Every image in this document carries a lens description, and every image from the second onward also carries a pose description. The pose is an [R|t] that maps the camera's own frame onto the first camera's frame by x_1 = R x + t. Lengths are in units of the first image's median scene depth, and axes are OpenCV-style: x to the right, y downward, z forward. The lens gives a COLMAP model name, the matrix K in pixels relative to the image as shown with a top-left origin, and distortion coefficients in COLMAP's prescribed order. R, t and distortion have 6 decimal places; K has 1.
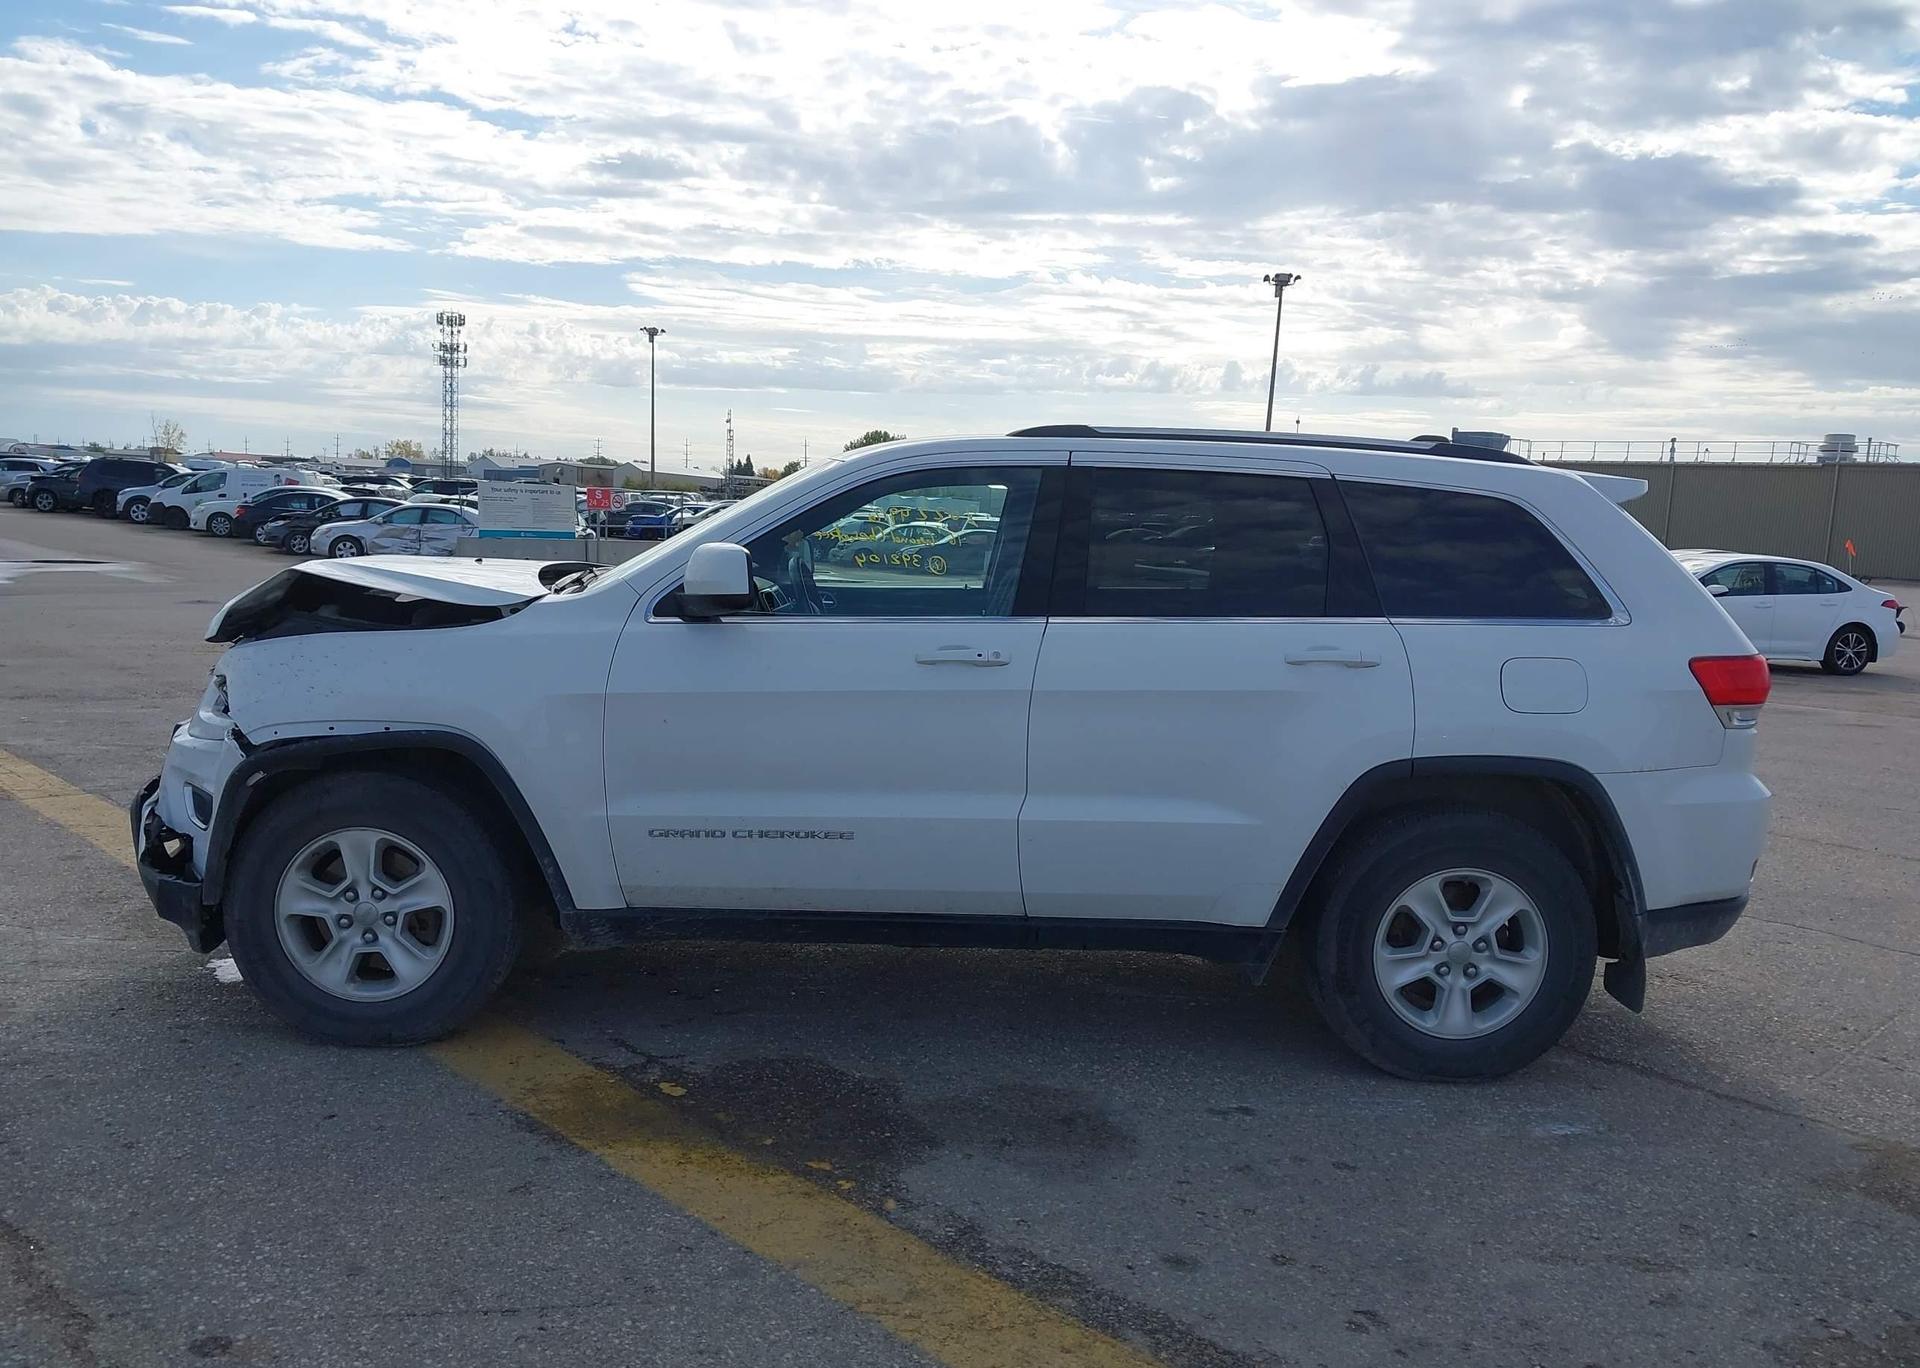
lens RADIAL K [[1529.2, 0, 958.3], [0, 1529.2, 719.1], [0, 0, 1]] dist [0.017247, -0.015046]
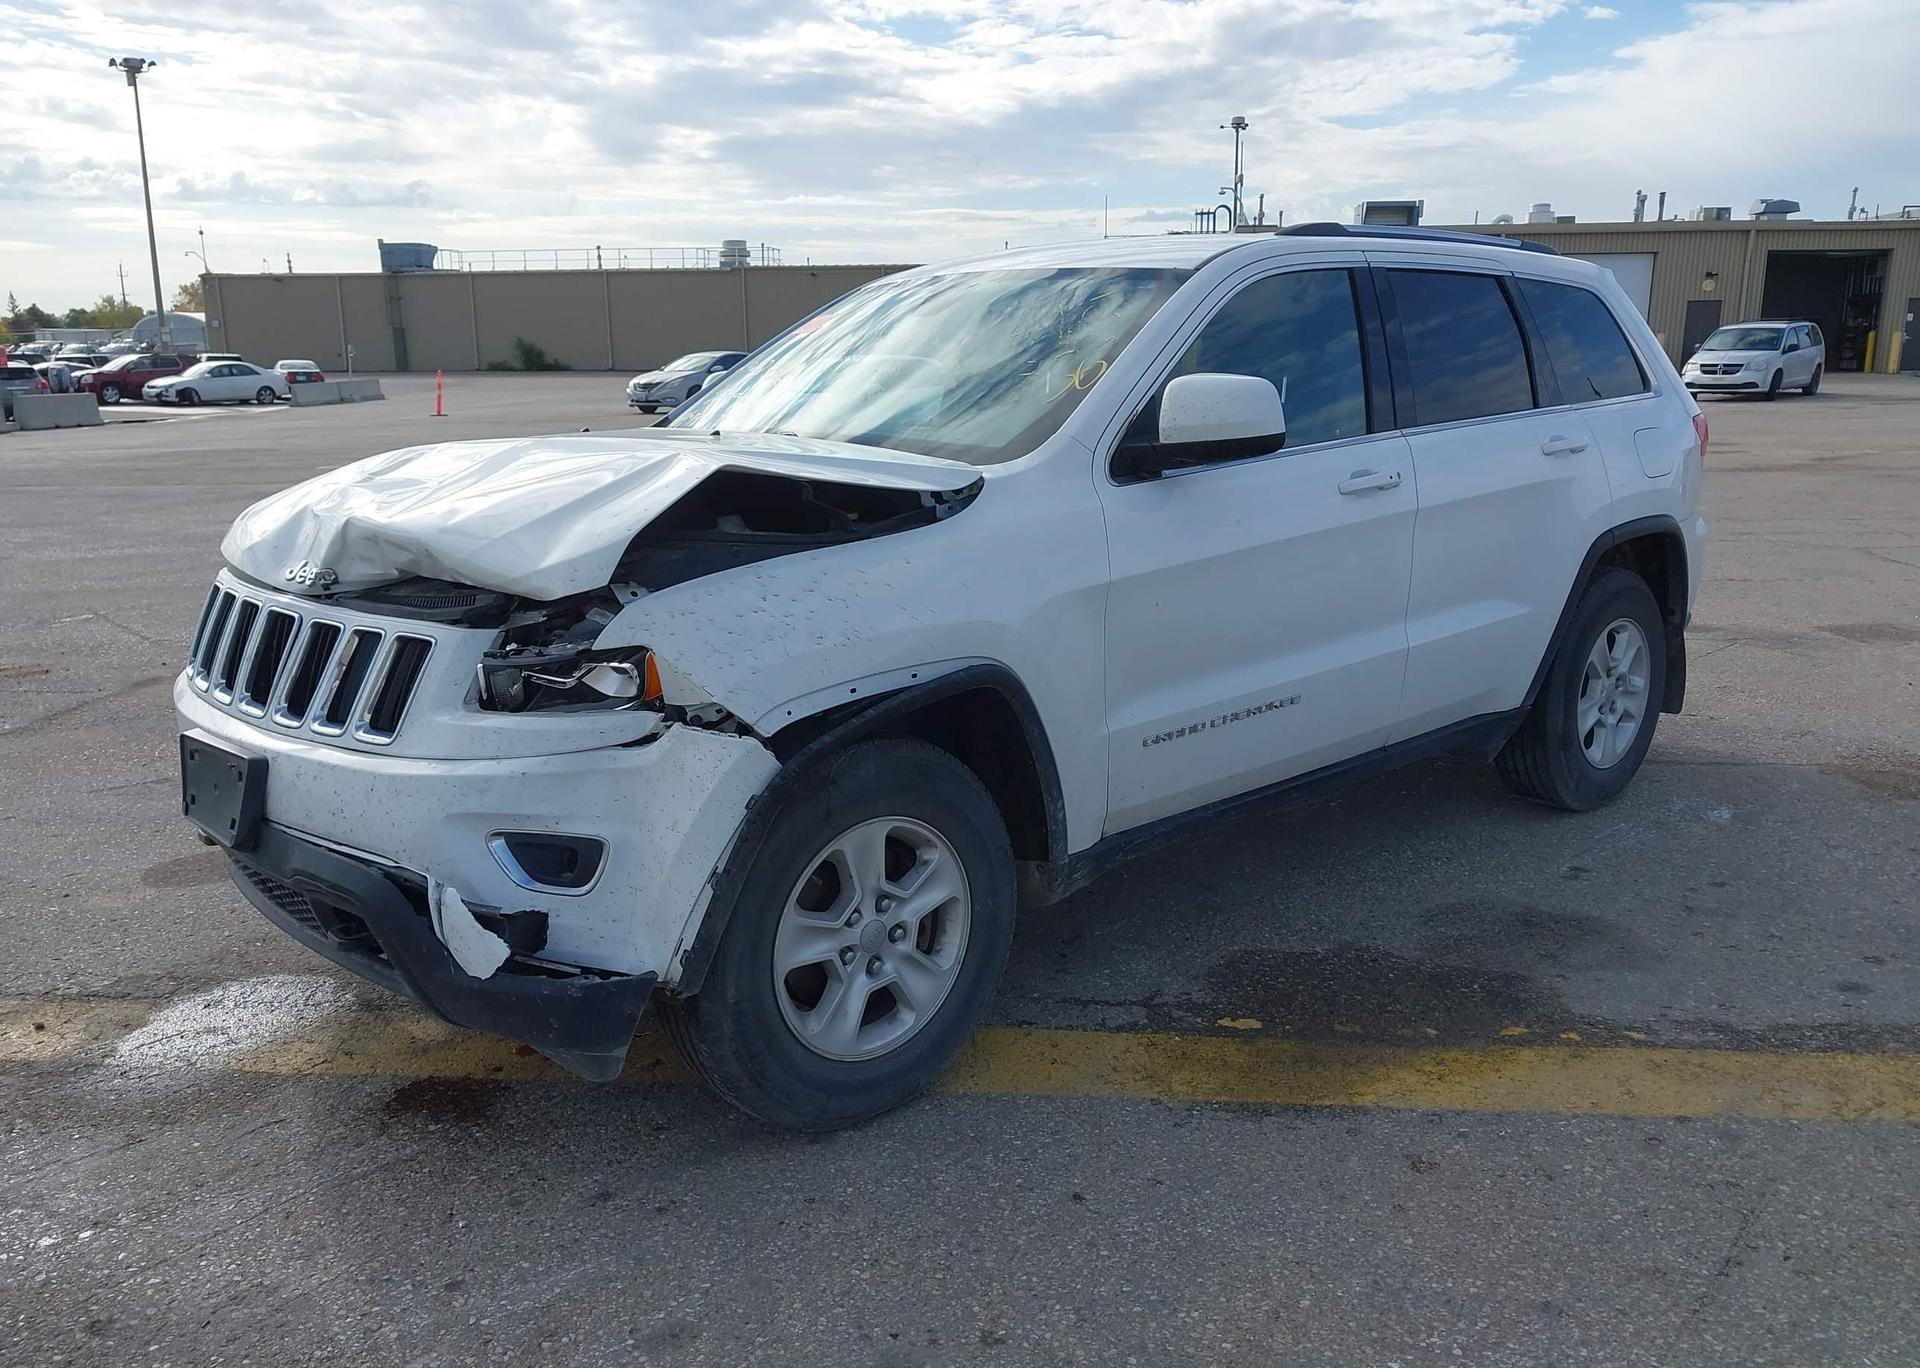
lens RADIAL K [[1529.2, 0, 959.4], [0, 1529.2, 688.5], [0, 0, 1]] dist [0.017247, -0.015046]
pose [[0.760336, -0.195068, 0.619546, -0.715634], [0.133413, 0.980402, 0.144955, -0.078787], [-0.635681, -0.027559, 0.771460, 0.393291]]
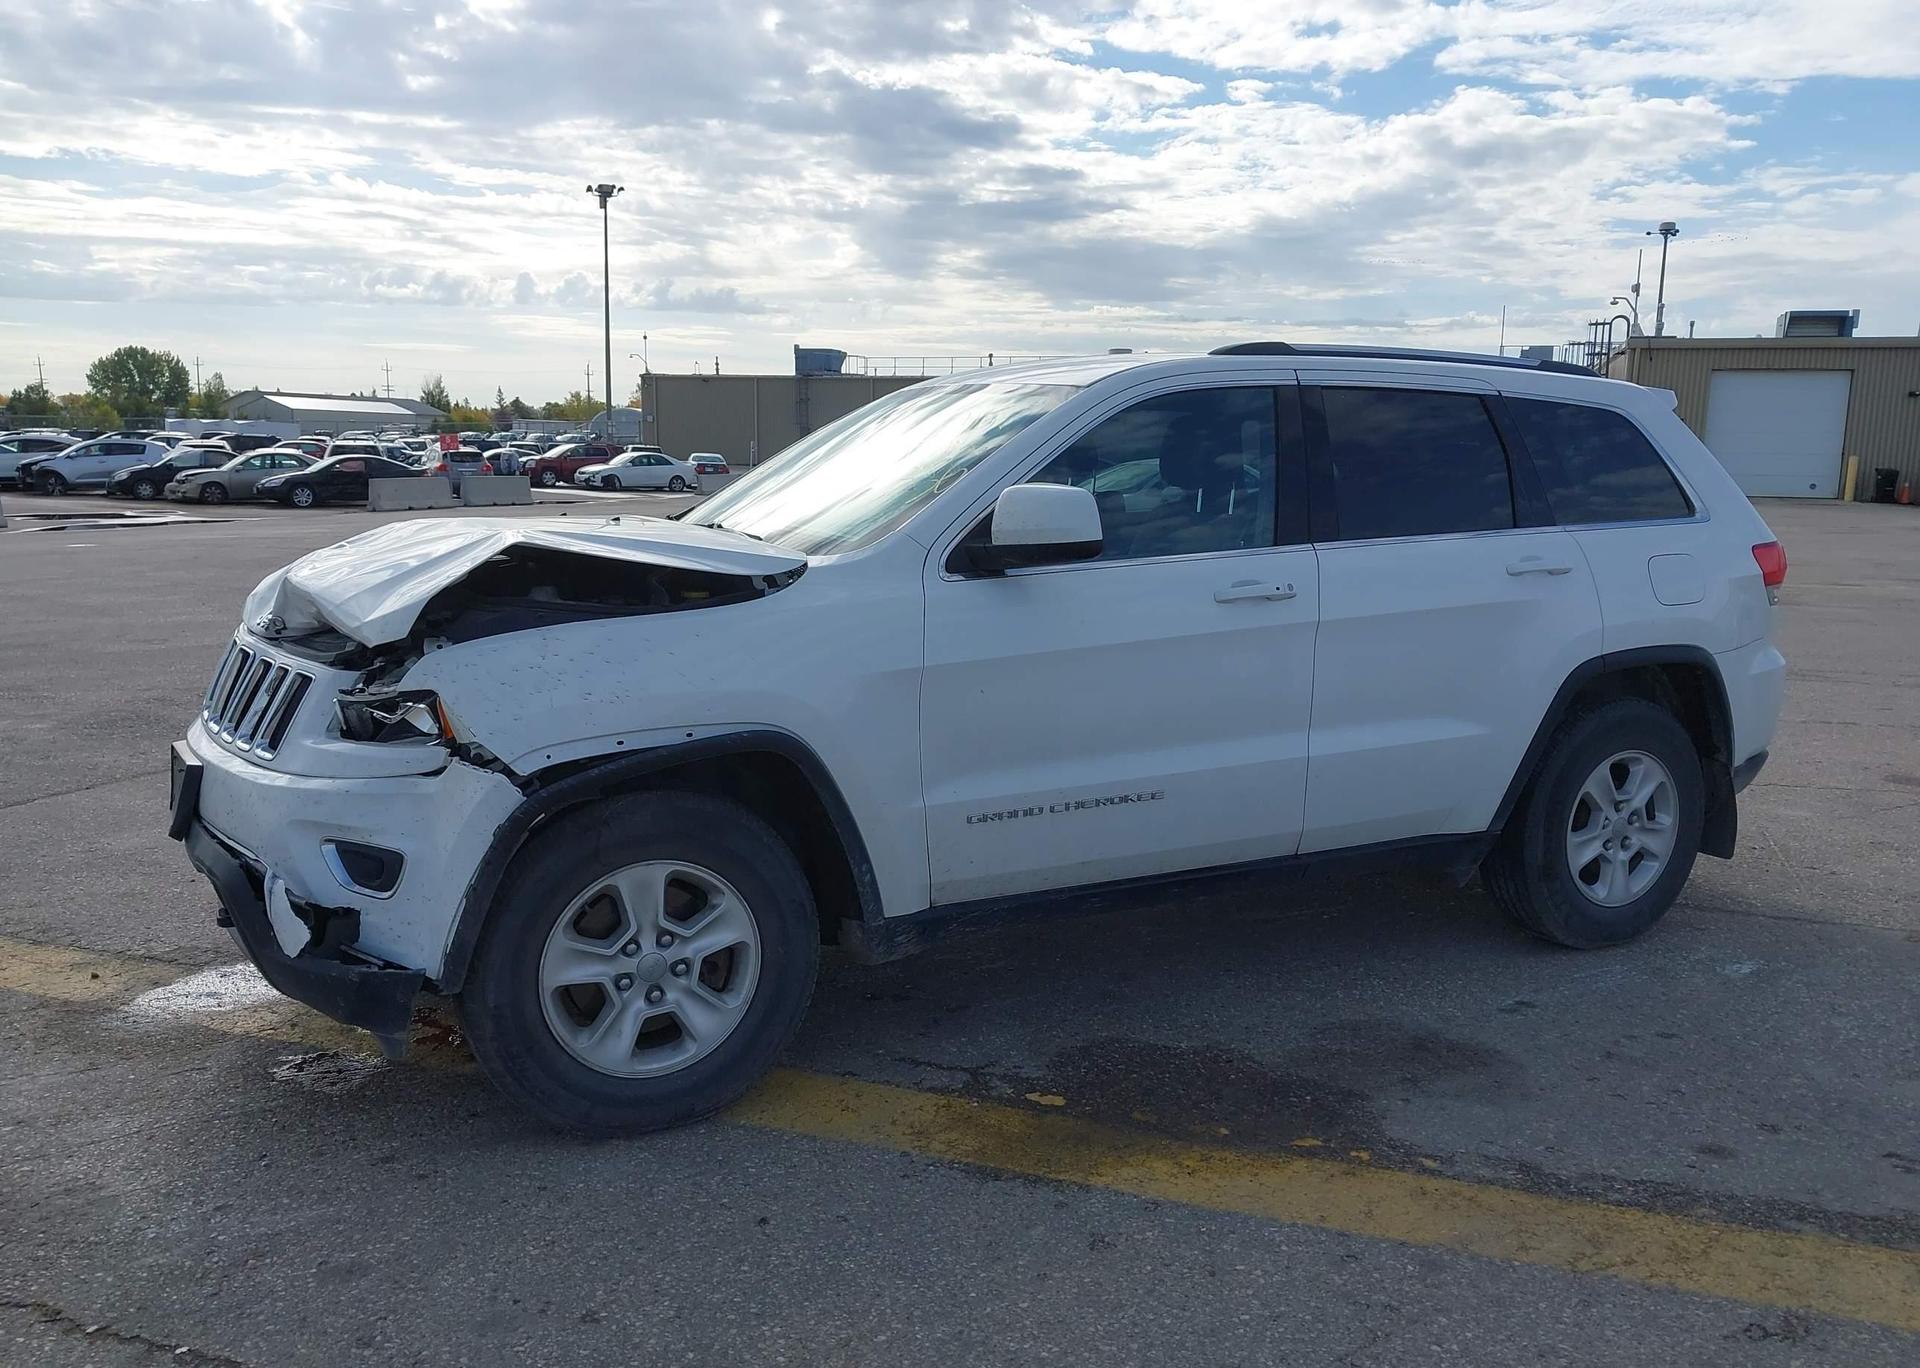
lens RADIAL K [[1529.2, 0, 960.5], [0, 1529.2, 696.7], [0, 0, 1]] dist [0.017247, -0.015046]
pose [[0.902074, -0.102762, 0.419169, -0.519033], [0.086385, 0.994577, 0.057922, -0.043056], [-0.422848, -0.016040, 0.906059, 0.191451]]
